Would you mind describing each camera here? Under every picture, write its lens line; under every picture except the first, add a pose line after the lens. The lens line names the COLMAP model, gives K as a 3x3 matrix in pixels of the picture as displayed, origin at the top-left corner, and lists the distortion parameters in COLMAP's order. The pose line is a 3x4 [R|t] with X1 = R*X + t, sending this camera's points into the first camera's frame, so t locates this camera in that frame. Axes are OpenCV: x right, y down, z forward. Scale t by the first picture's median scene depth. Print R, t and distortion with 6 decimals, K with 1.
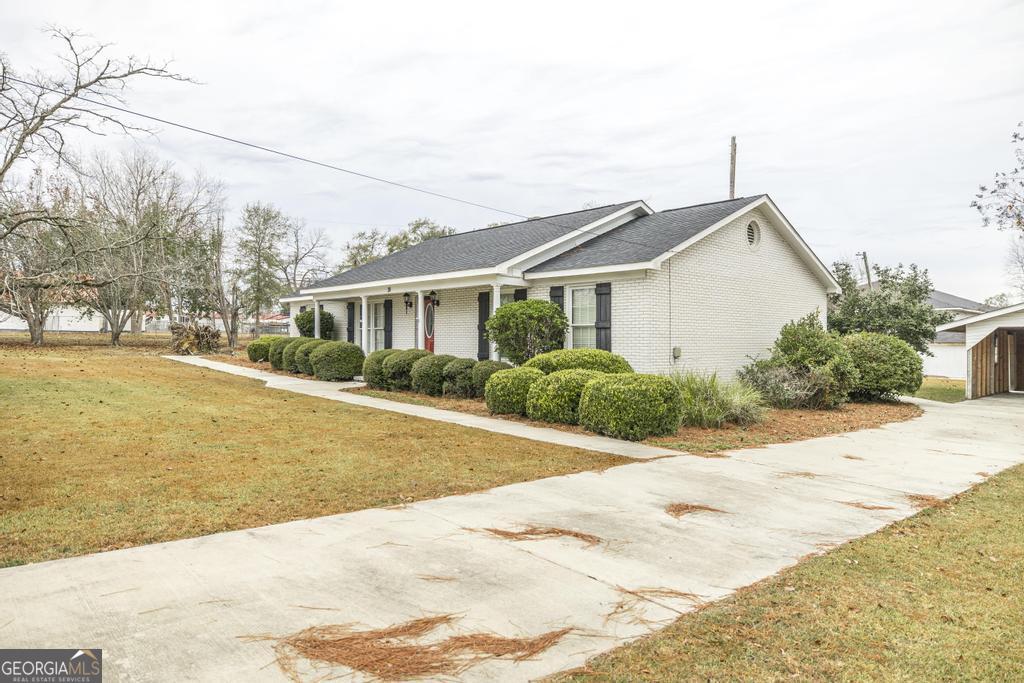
lens RADIAL K [[682.8, 0, 513.4], [0, 682.8, 335.8], [0, 0, 1]] dist [-0.004690, 0.003189]
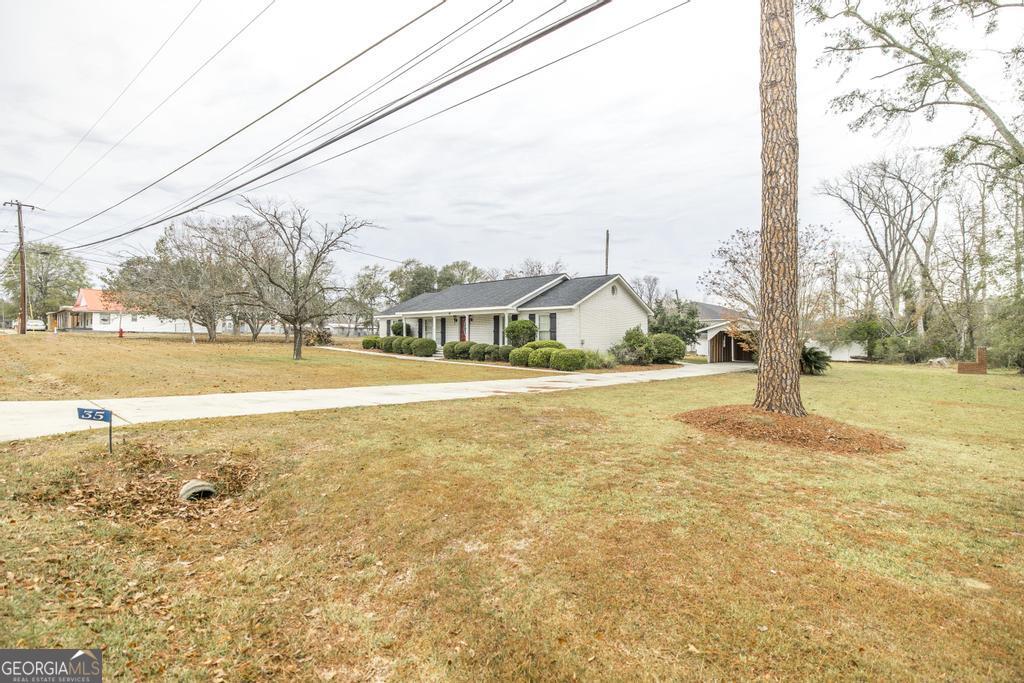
lens RADIAL K [[503.7, 0, 509.8], [0, 503.7, 339.2], [0, 0, 1]] dist [-0.002070, -0.000981]
pose [[0.993641, -0.003311, 0.112547, -0.184432], [0.002449, 0.999967, 0.007797, 0.000309], [-0.112569, -0.007472, 0.993616, -0.629764]]
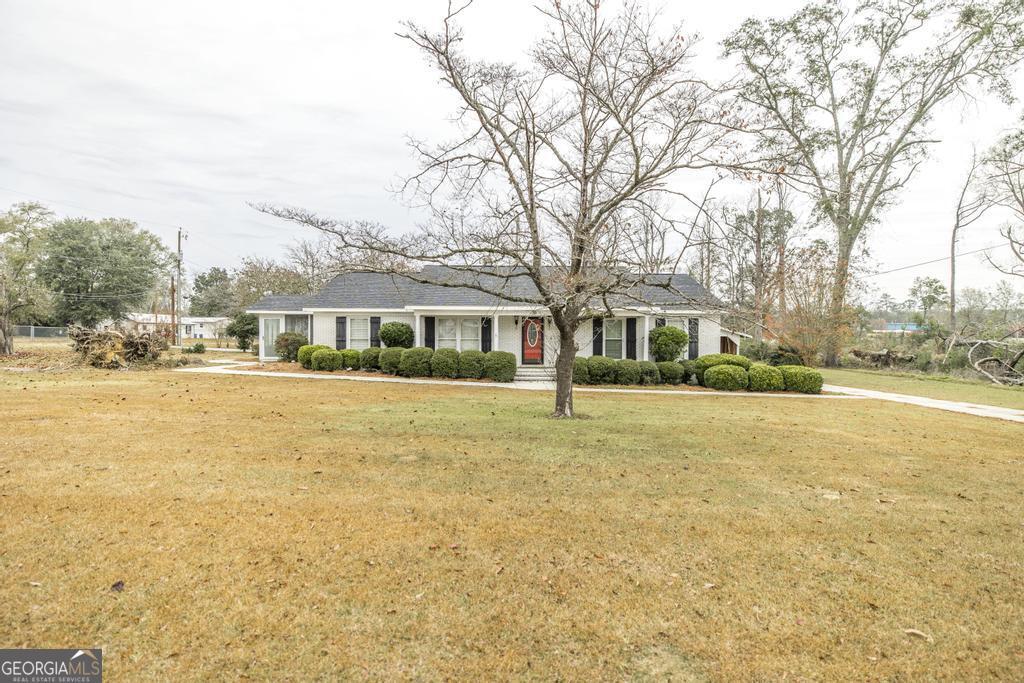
lens RADIAL K [[503.7, 0, 514.7], [0, 503.7, 337.4], [0, 0, 1]] dist [-0.002070, -0.000981]
pose [[0.652321, -0.013474, 0.757823, -1.039732], [-0.005184, 0.999739, 0.022237, -0.042023], [-0.757925, -0.018434, 0.652081, 0.358597]]
